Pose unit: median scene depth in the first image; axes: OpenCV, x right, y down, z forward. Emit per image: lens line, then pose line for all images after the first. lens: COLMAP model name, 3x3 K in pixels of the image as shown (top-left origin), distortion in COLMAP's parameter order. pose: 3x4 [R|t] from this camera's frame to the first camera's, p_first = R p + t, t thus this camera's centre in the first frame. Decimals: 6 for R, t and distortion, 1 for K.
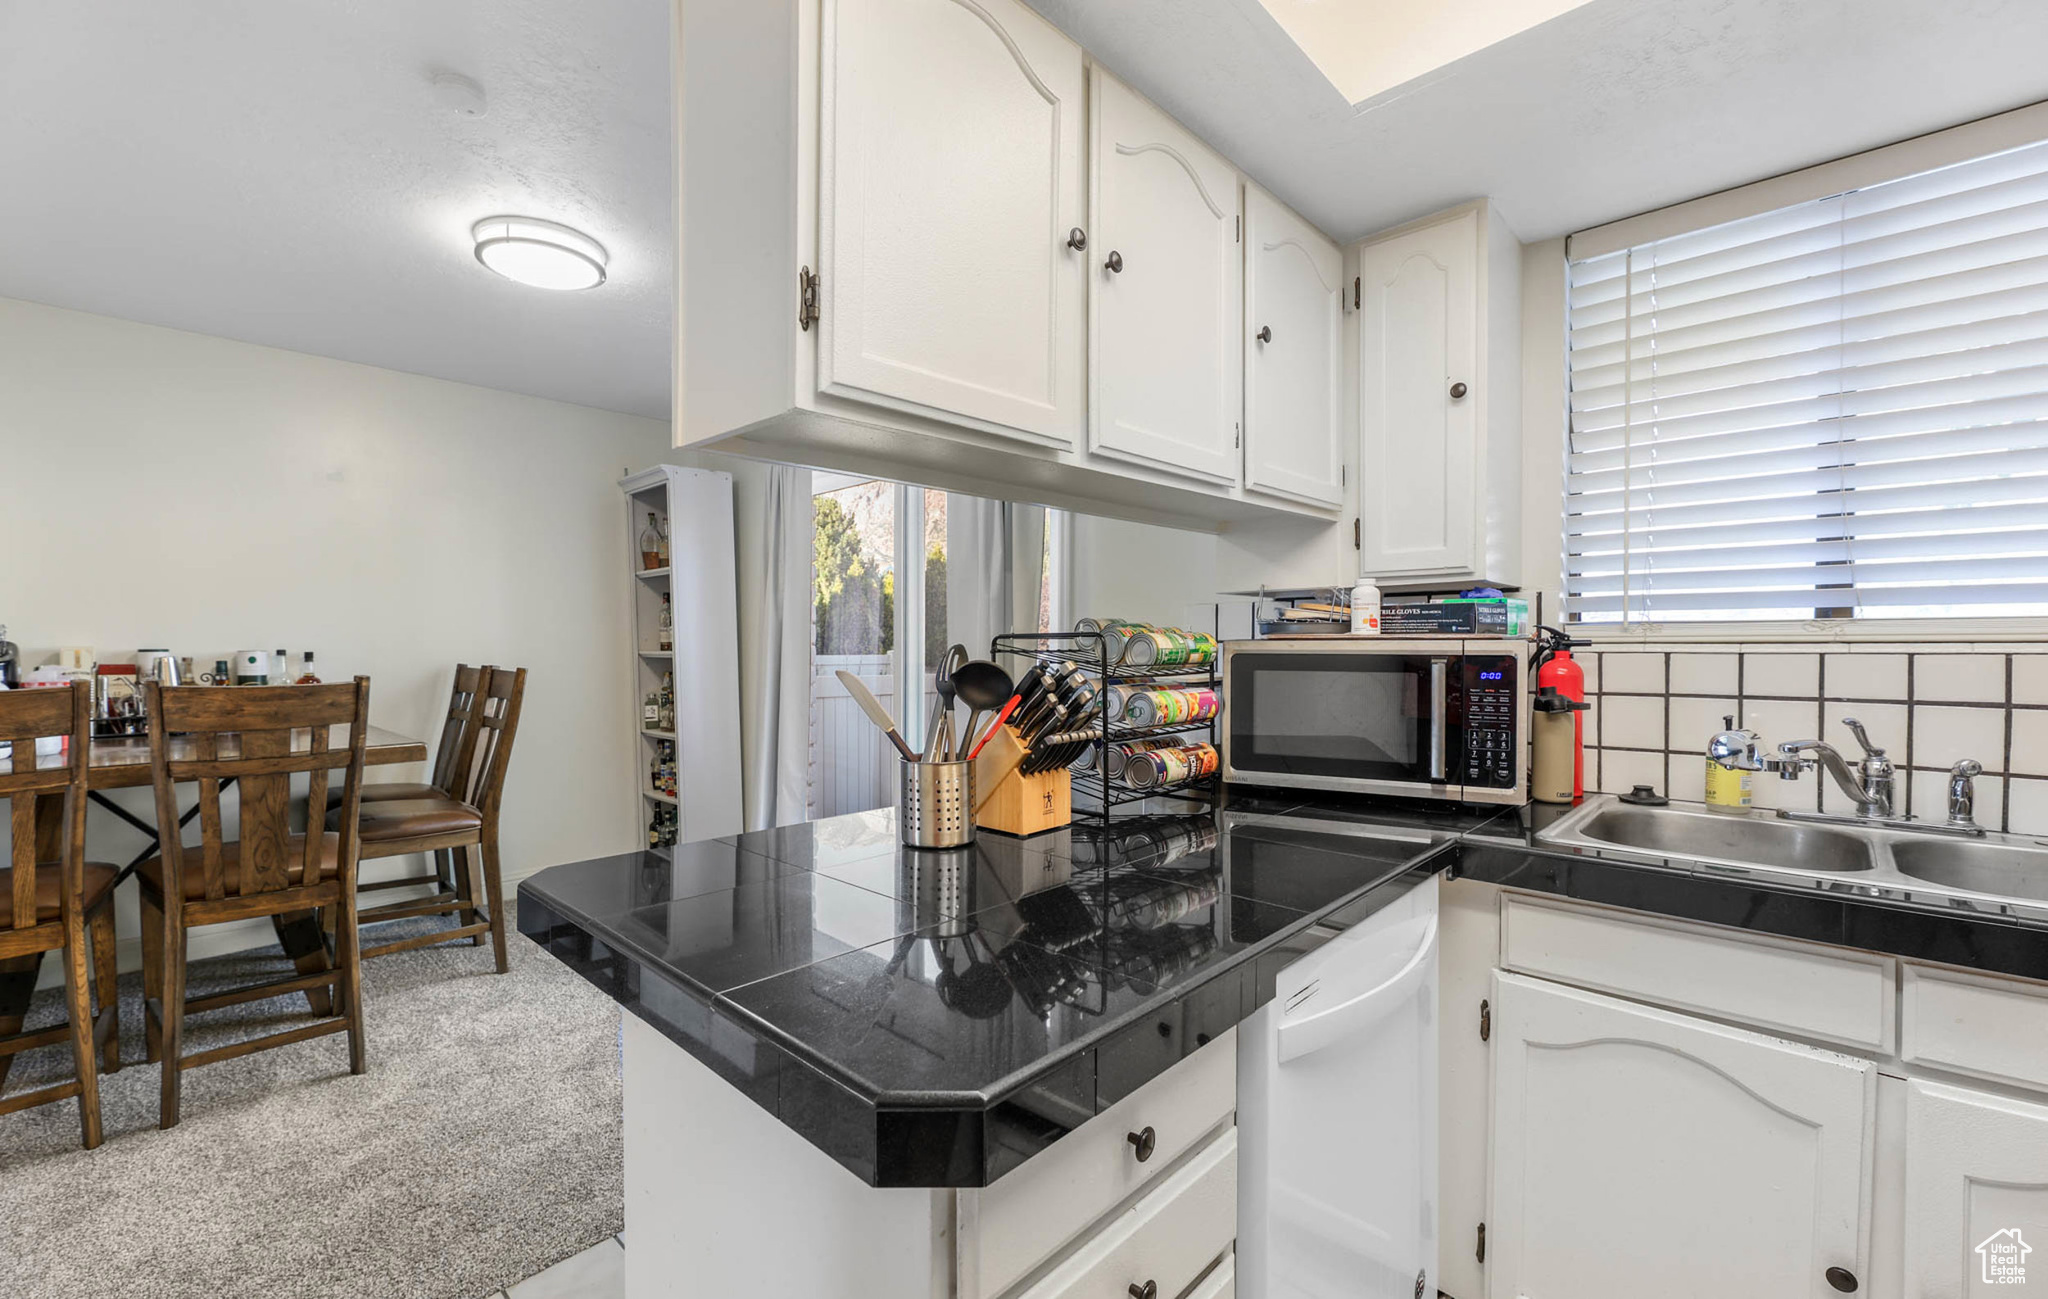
lens RADIAL K [[855.9, 0, 1042.7], [0, 855.9, 659.5], [0, 0, 1]] dist [-0.008368, -0.000334]
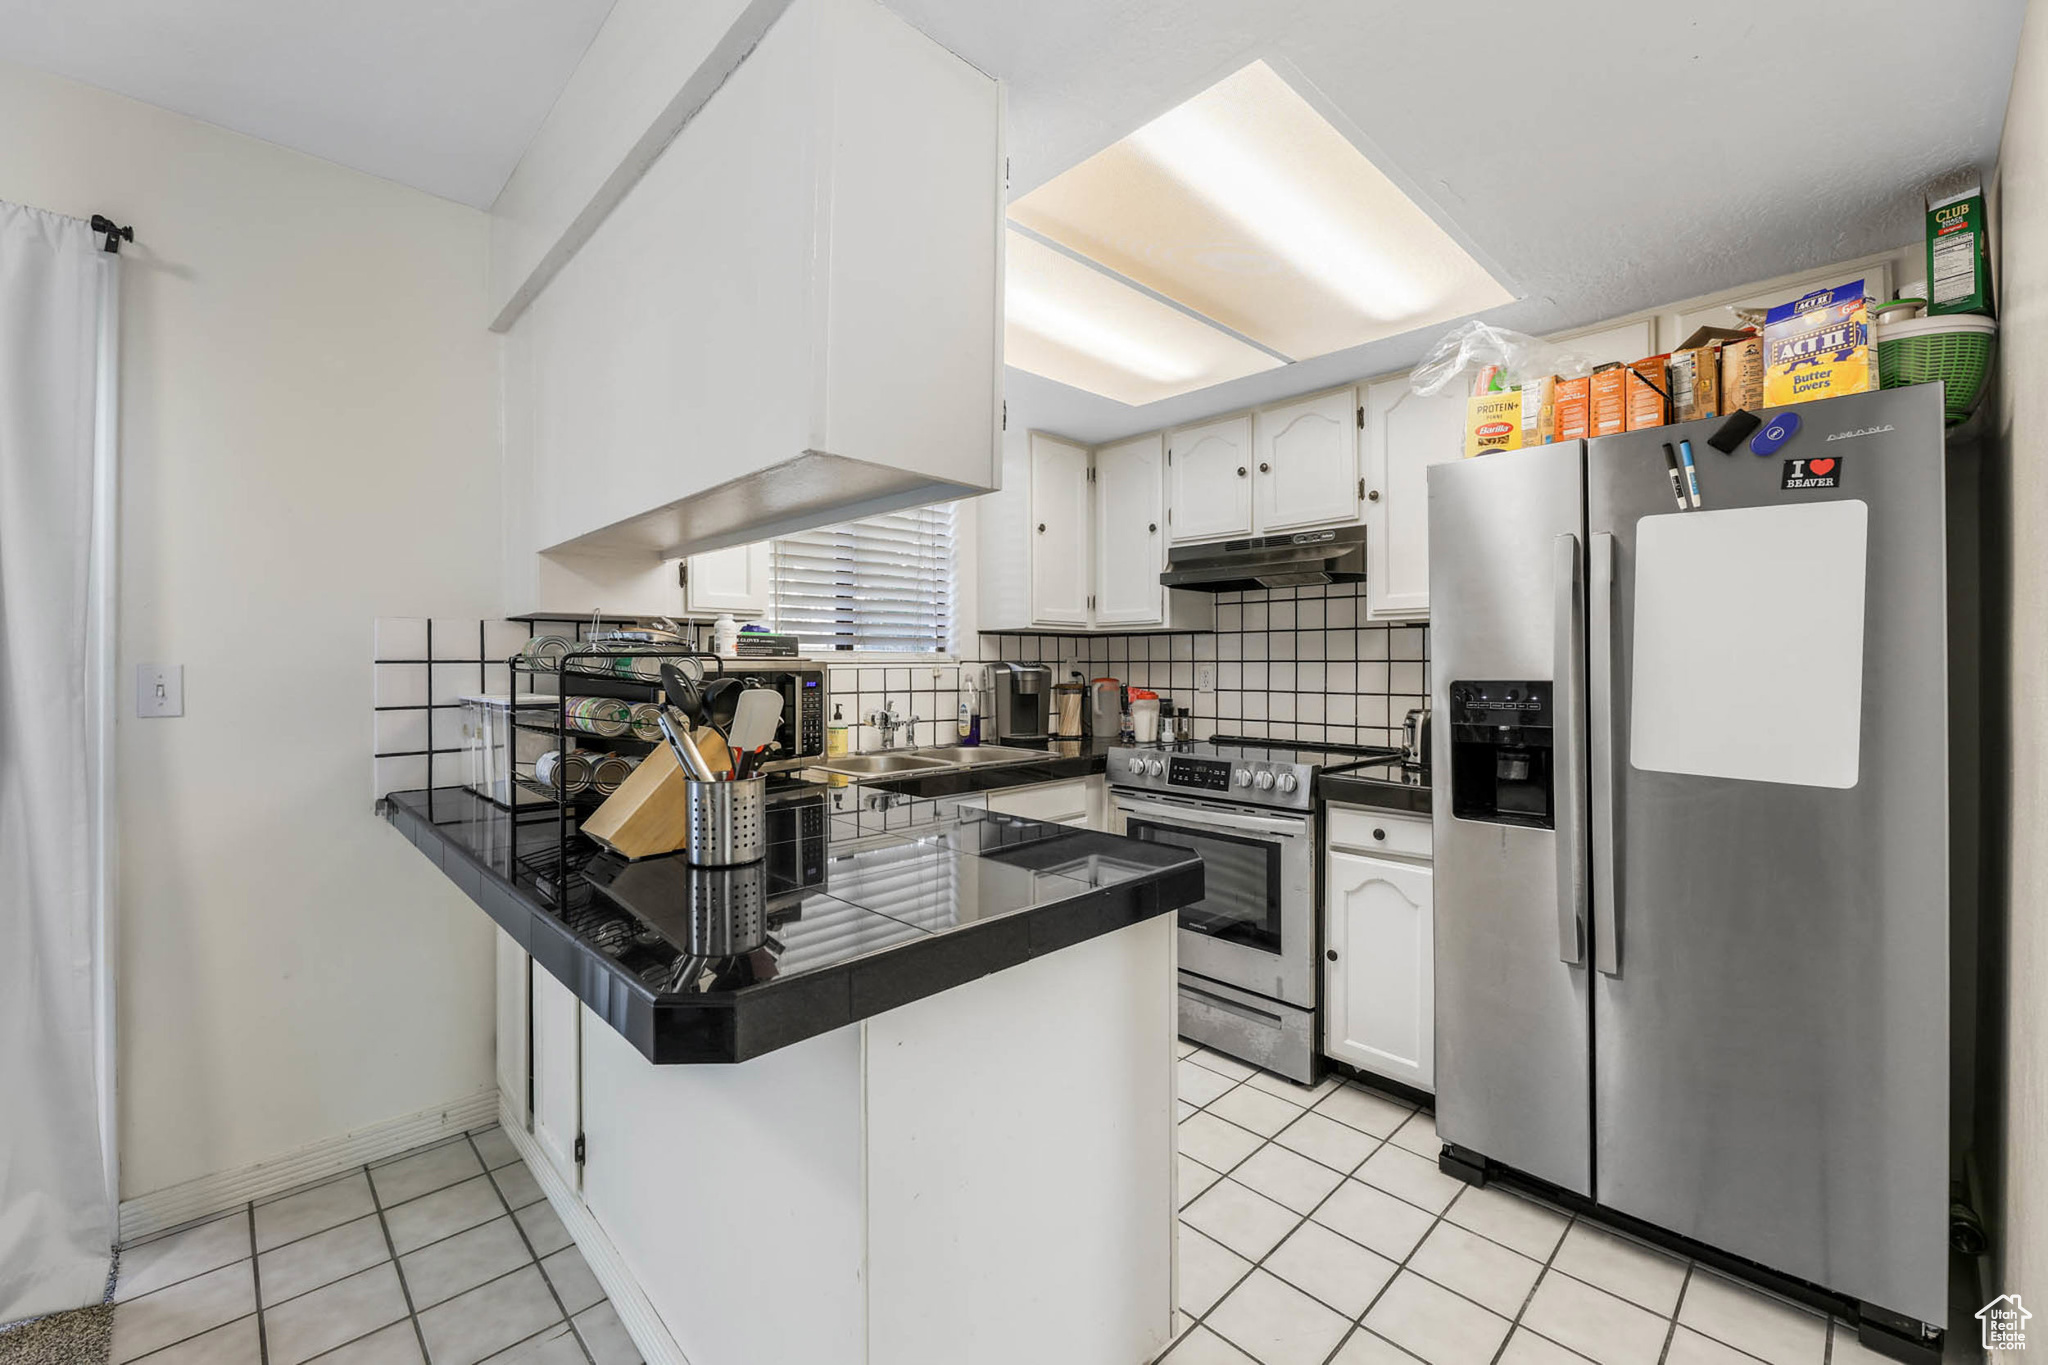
lens RADIAL K [[837.8, 0, 1026.6], [0, 837.8, 664.6], [0, 0, 1]] dist [-0.001762, -0.003095]
pose [[0.043060, 0.000508, 0.999072, -0.904128], [0.020563, 0.999788, -0.001395, -0.005641], [-0.998861, 0.020604, 0.043040, 0.496436]]
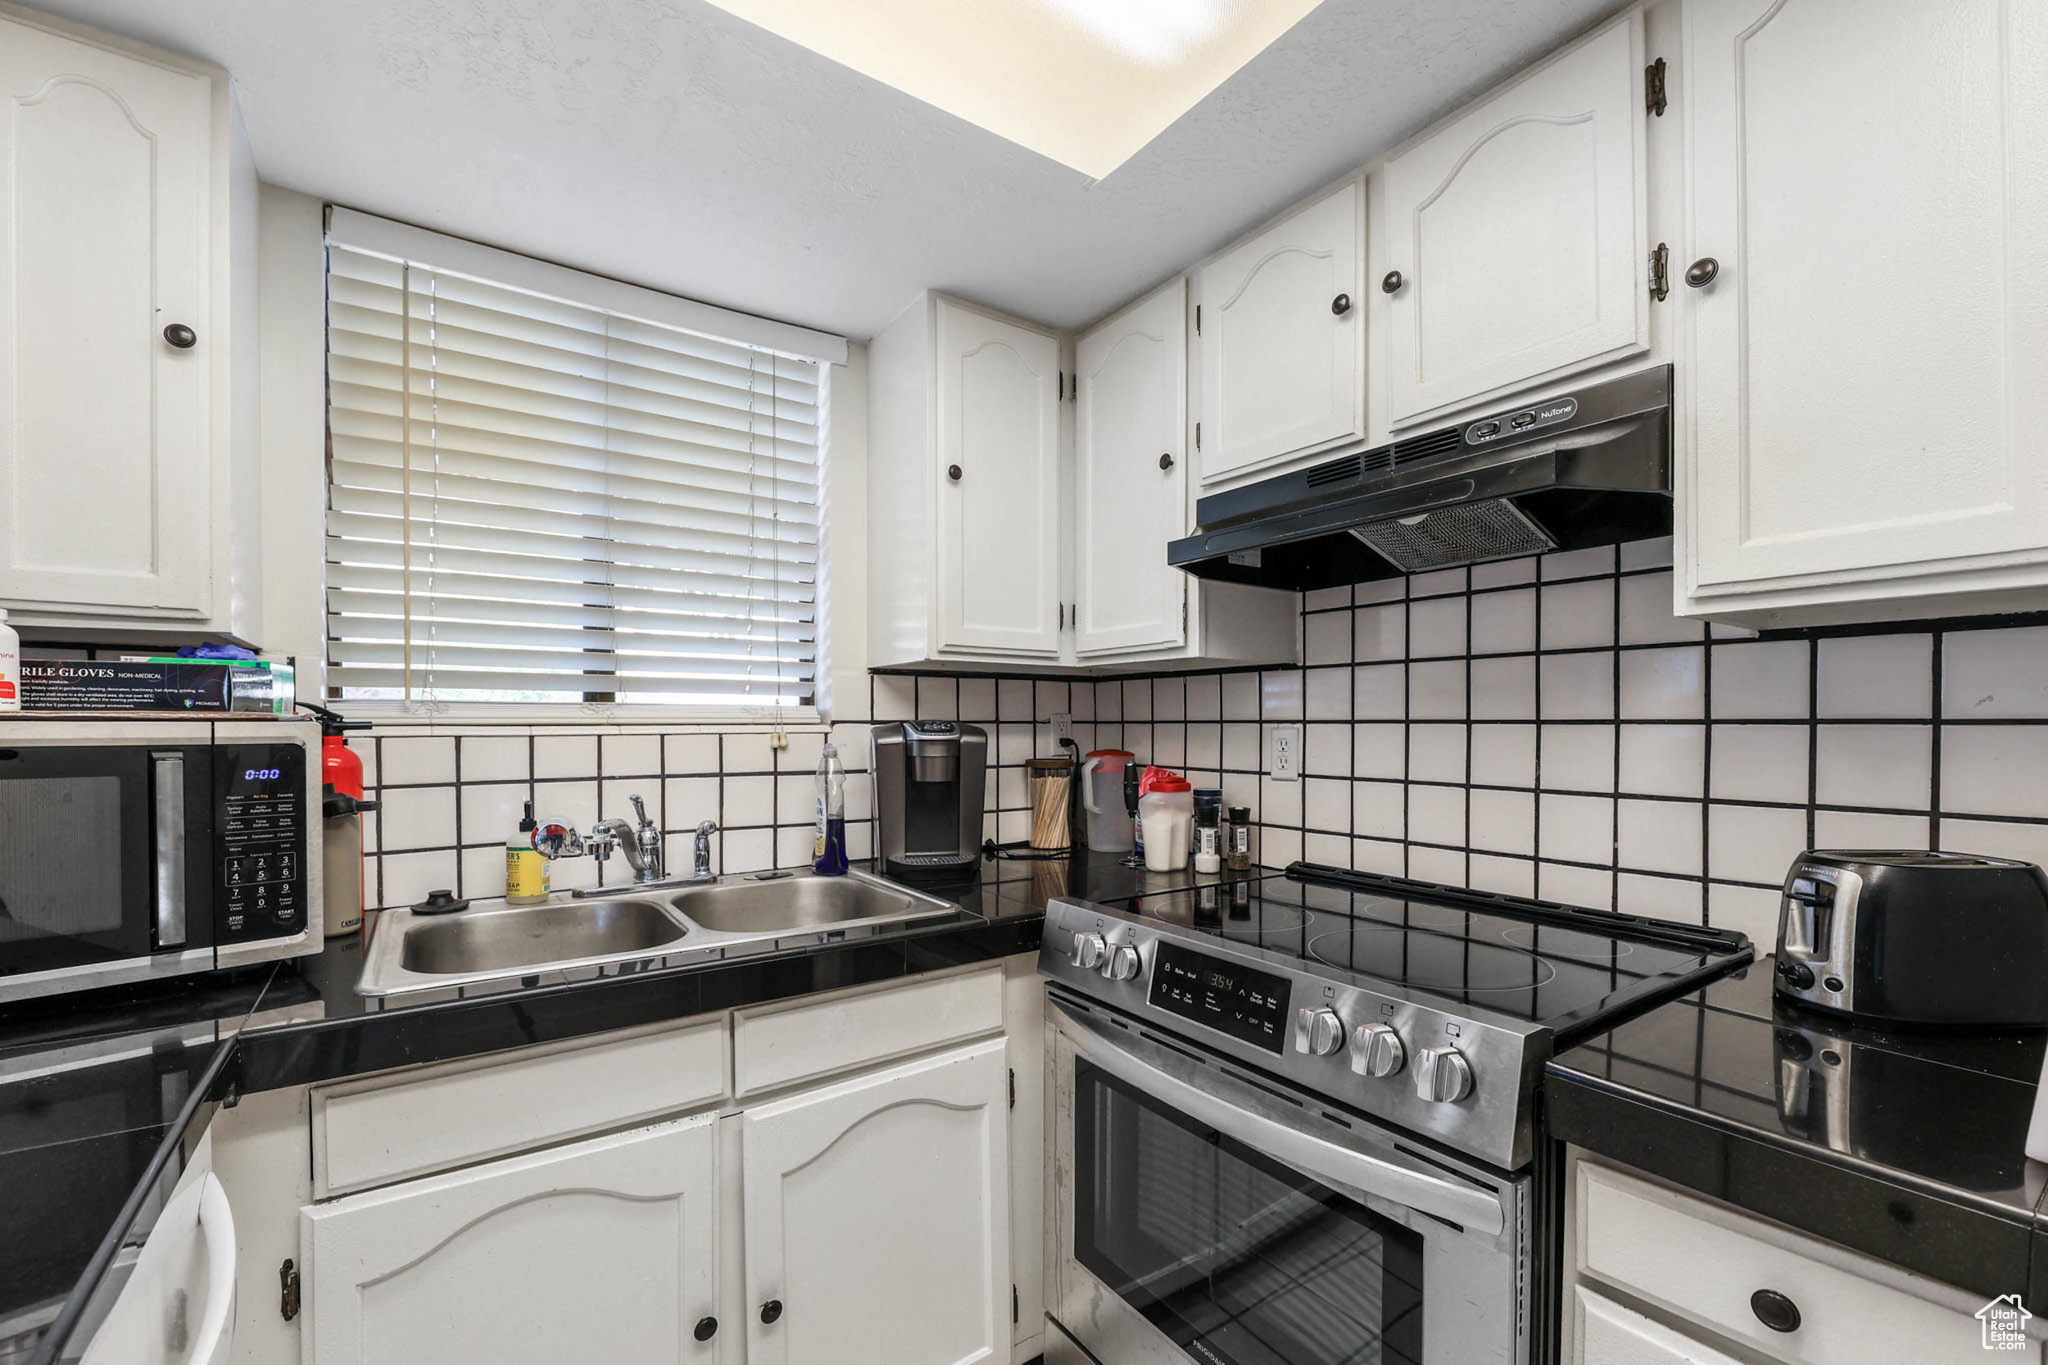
lens RADIAL K [[837.8, 0, 998.7], [0, 837.8, 730.9], [0, 0, 1]] dist [-0.001762, -0.003095]
pose [[0.233441, -0.008192, 0.972336, 0.014988], [0.018589, 0.999819, 0.003960, -0.006603], [-0.972193, 0.017151, 0.233551, 0.251438]]
